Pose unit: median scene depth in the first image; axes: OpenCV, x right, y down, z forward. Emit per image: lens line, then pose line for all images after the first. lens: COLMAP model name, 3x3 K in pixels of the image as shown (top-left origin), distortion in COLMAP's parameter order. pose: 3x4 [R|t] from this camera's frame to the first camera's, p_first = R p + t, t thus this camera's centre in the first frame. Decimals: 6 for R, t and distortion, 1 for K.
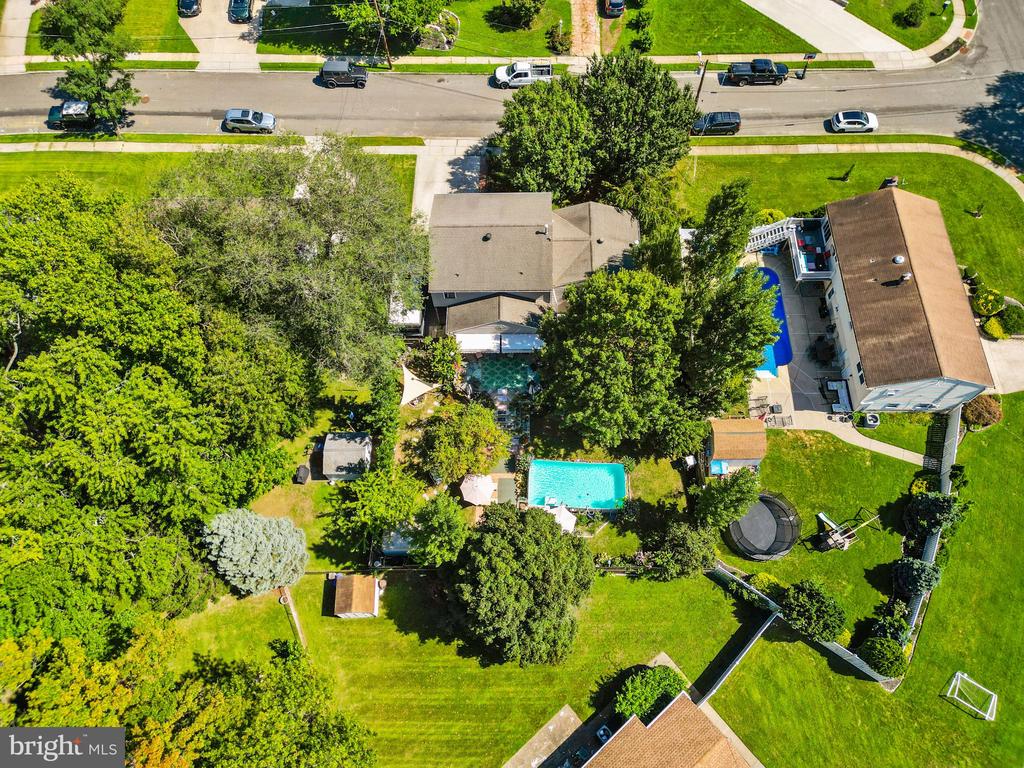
lens RADIAL K [[718.5, 0, 512.0], [0, 718.5, 384.0], [0, 0, 1]] dist [0.065378, -0.057584]
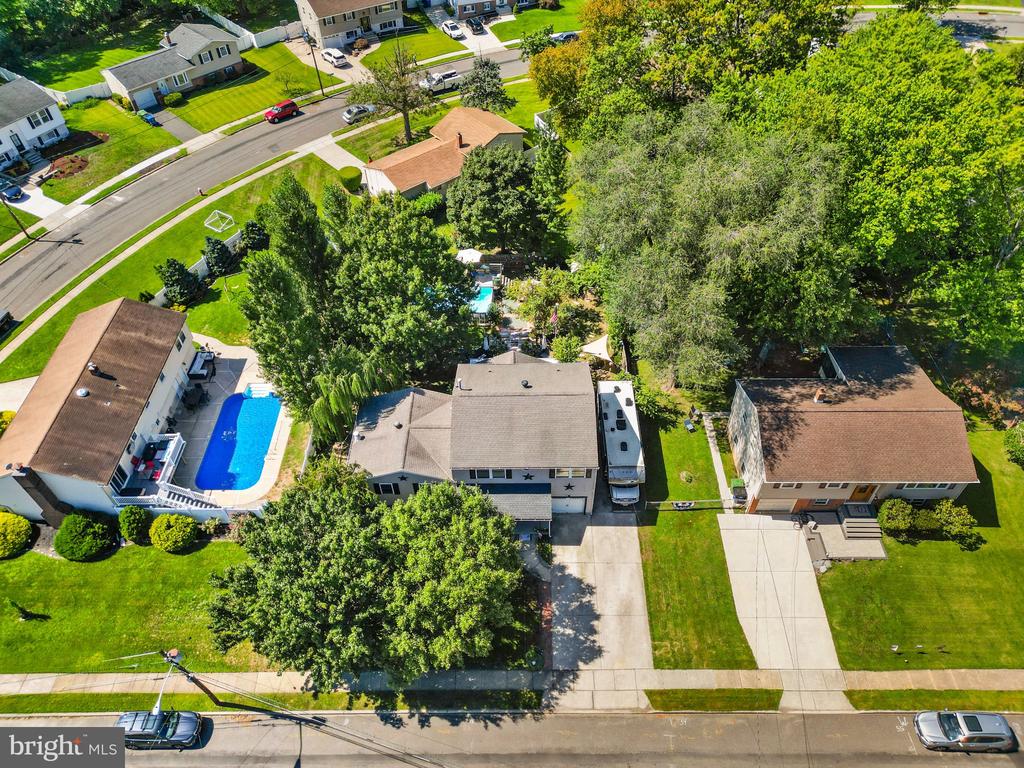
lens RADIAL K [[718.5, 0, 512.0], [0, 718.5, 384.0], [0, 0, 1]] dist [0.065378, -0.057584]
pose [[-0.999338, 0.024929, 0.026509, -0.038123], [0.015826, -0.358248, 0.933492, -1.005846], [0.032768, 0.933294, 0.357616, 0.665208]]
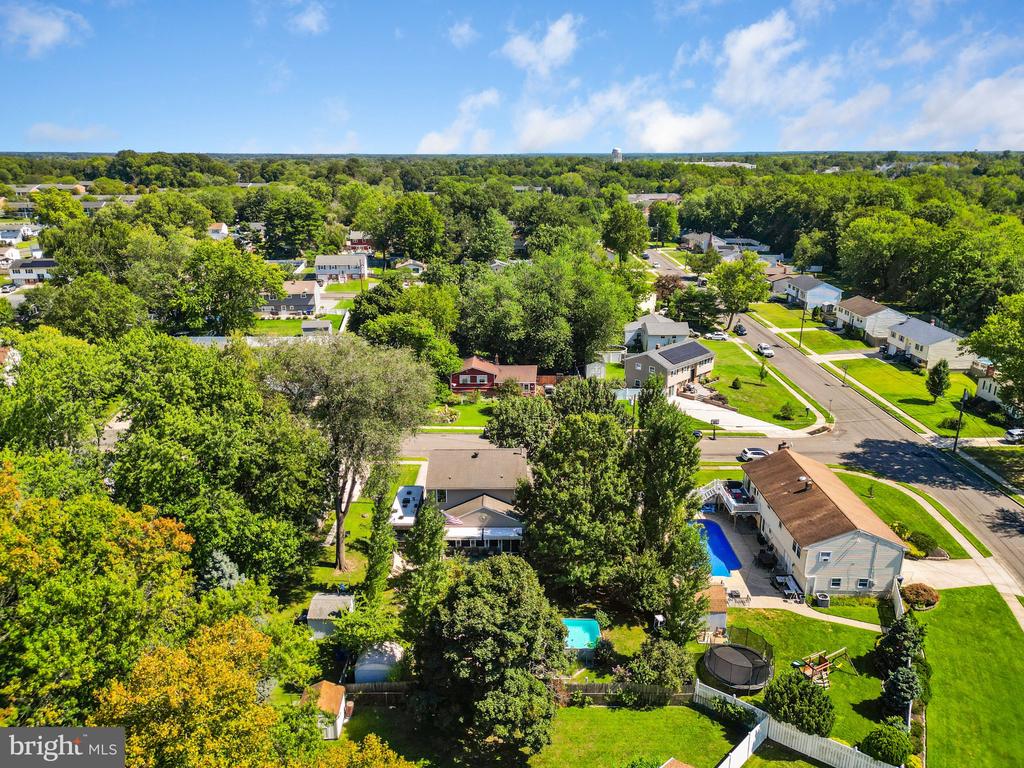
lens RADIAL K [[718.5, 0, 512.0], [0, 718.5, 384.0], [0, 0, 1]] dist [0.065378, -0.057584]
pose [[0.999778, 0.018704, 0.009751, 0.015134], [-0.005719, 0.685343, -0.728198, 0.622602], [-0.020303, 0.727980, 0.685298, 0.032981]]
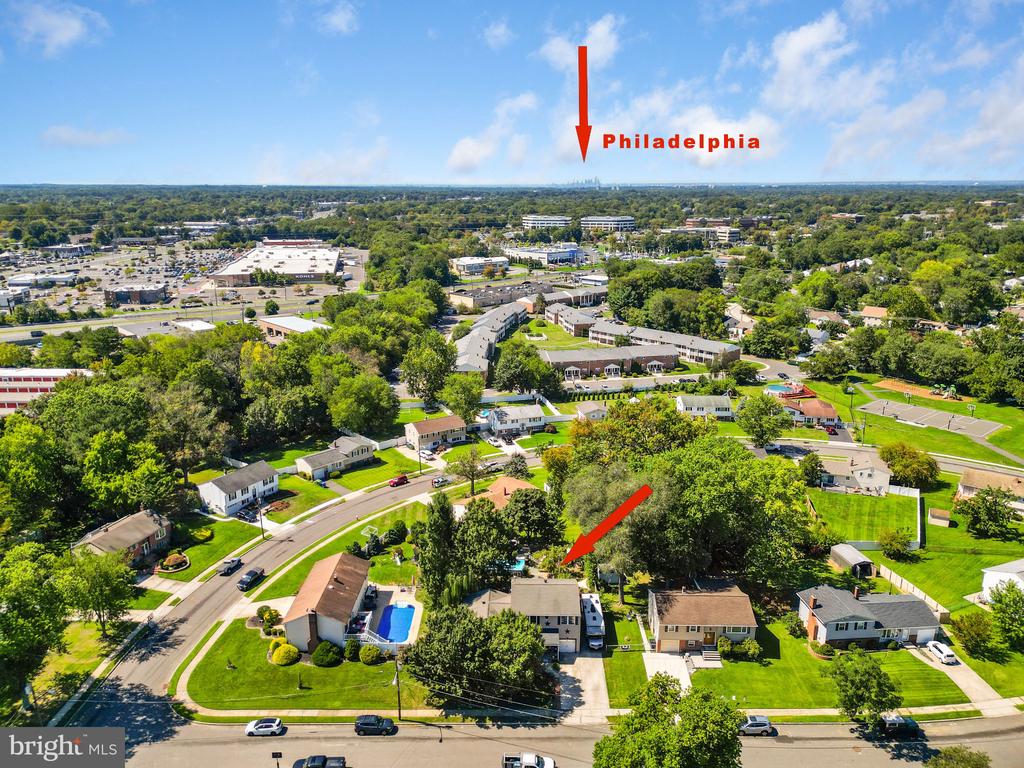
lens RADIAL K [[718.5, 0, 512.0], [0, 718.5, 384.0], [0, 0, 1]] dist [0.065378, -0.057584]
pose [[-0.999798, 0.015959, 0.012179, 0.023554], [0.014961, 0.187826, 0.982088, -2.100438], [0.013386, 0.982073, -0.188027, 0.825646]]
